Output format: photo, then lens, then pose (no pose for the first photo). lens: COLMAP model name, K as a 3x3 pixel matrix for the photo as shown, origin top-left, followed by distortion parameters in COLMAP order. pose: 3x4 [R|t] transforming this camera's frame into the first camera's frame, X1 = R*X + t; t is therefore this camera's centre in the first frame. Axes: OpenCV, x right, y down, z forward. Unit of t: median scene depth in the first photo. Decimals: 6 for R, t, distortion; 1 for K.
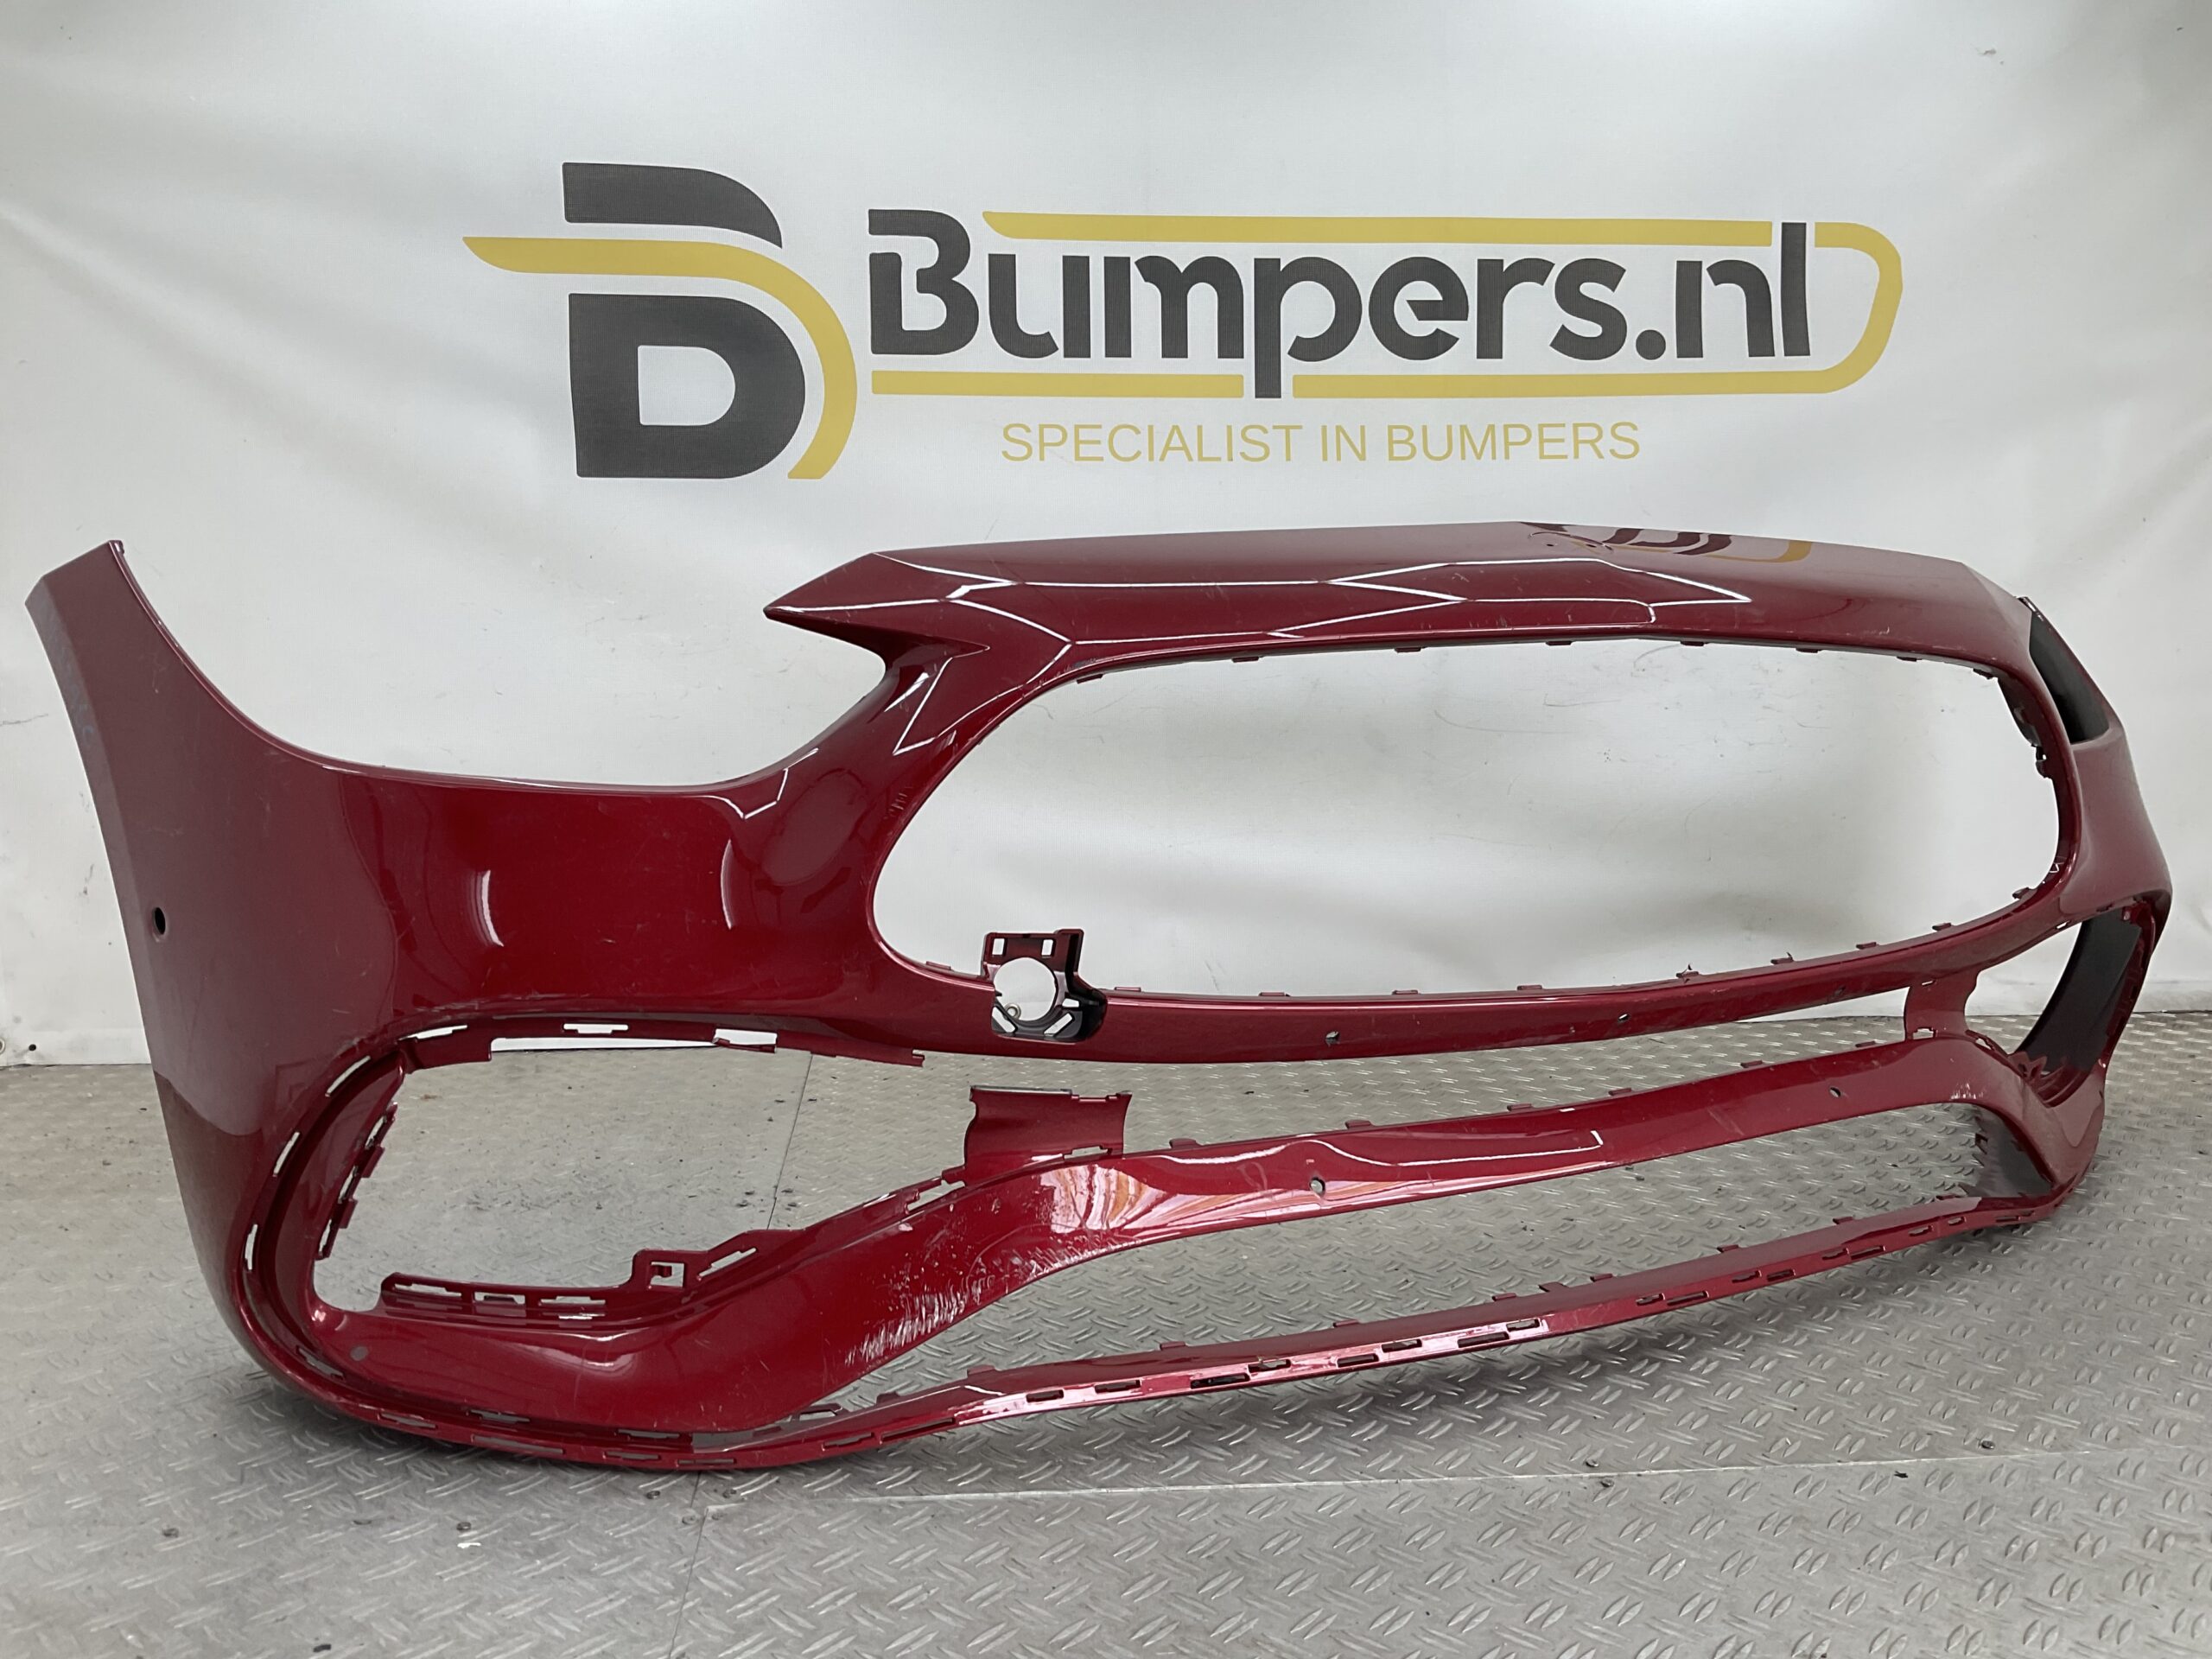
lens RADIAL K [[1808.1, 0, 1106.0], [0, 1808.1, 829.5], [0, 0, 1]] dist [0.149653, -0.316921]
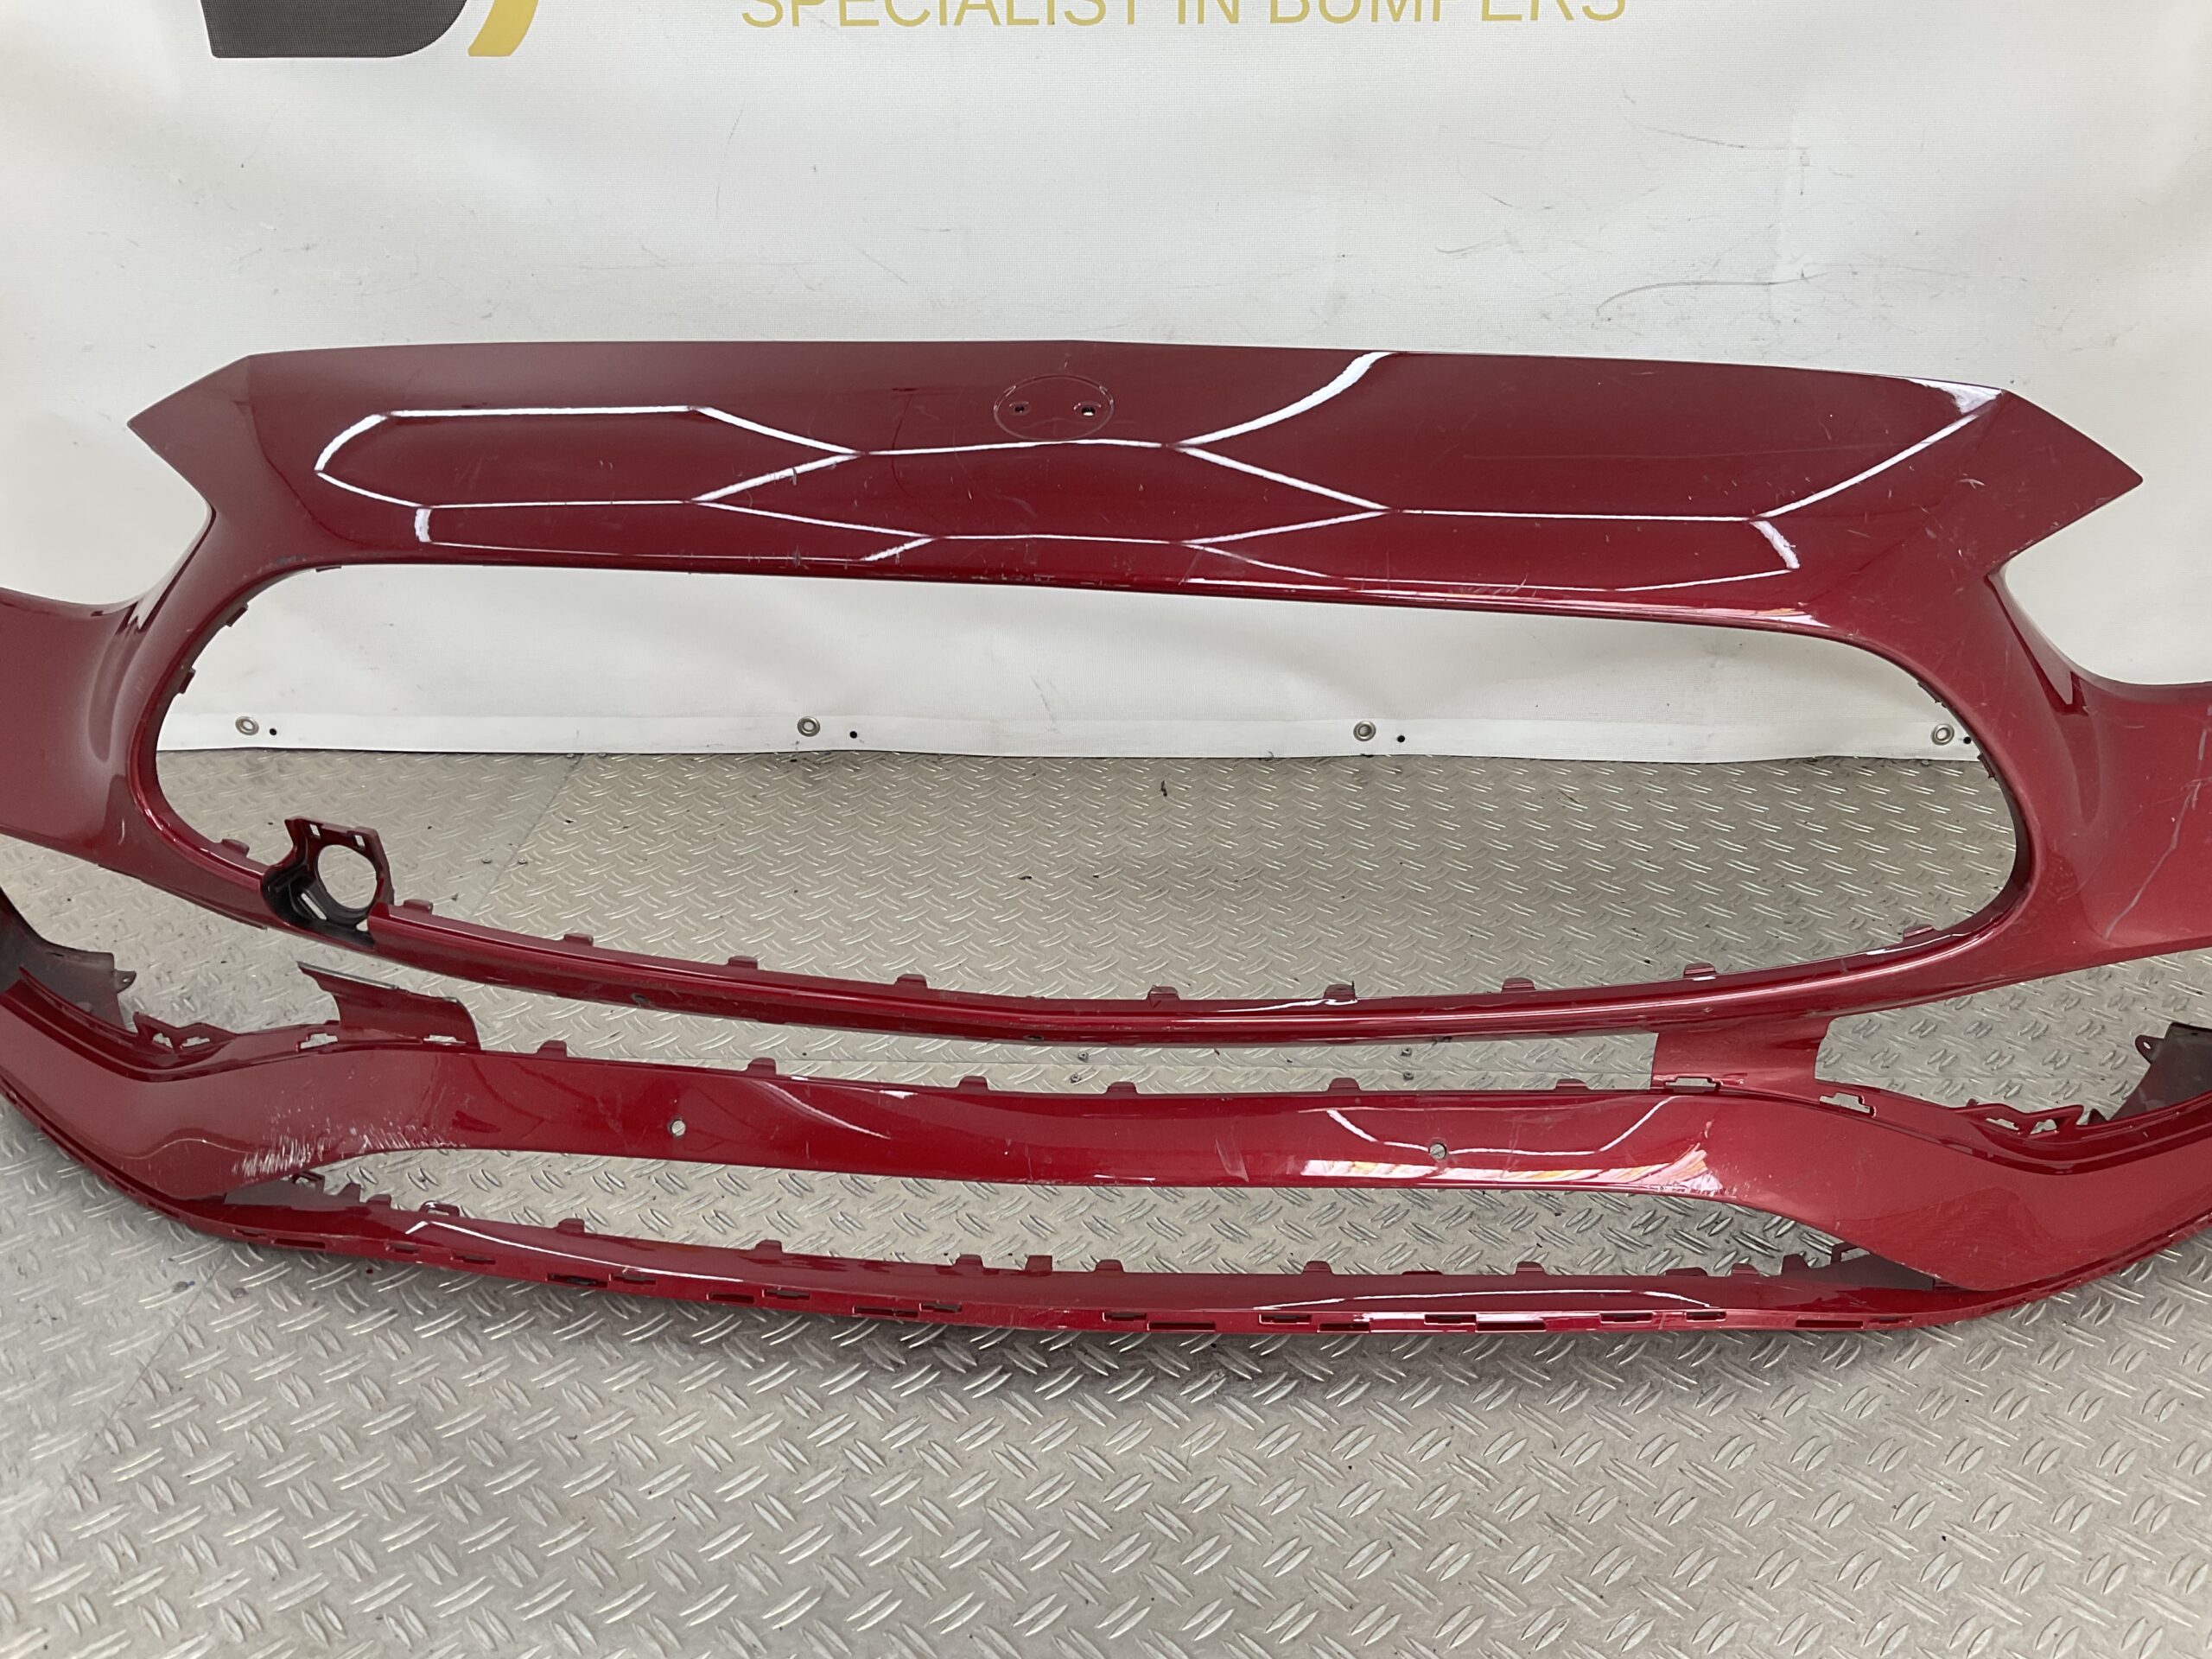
lens RADIAL K [[1818.6, 0, 1104.5], [0, 1818.6, 824.5], [0, 0, 1]] dist [0.128919, -0.262998]
pose [[0.992088, 0.050969, -0.114731, 0.192409], [-0.010742, 0.944990, 0.326921, -0.141913], [0.125082, -0.323102, 0.938061, 0.200619]]
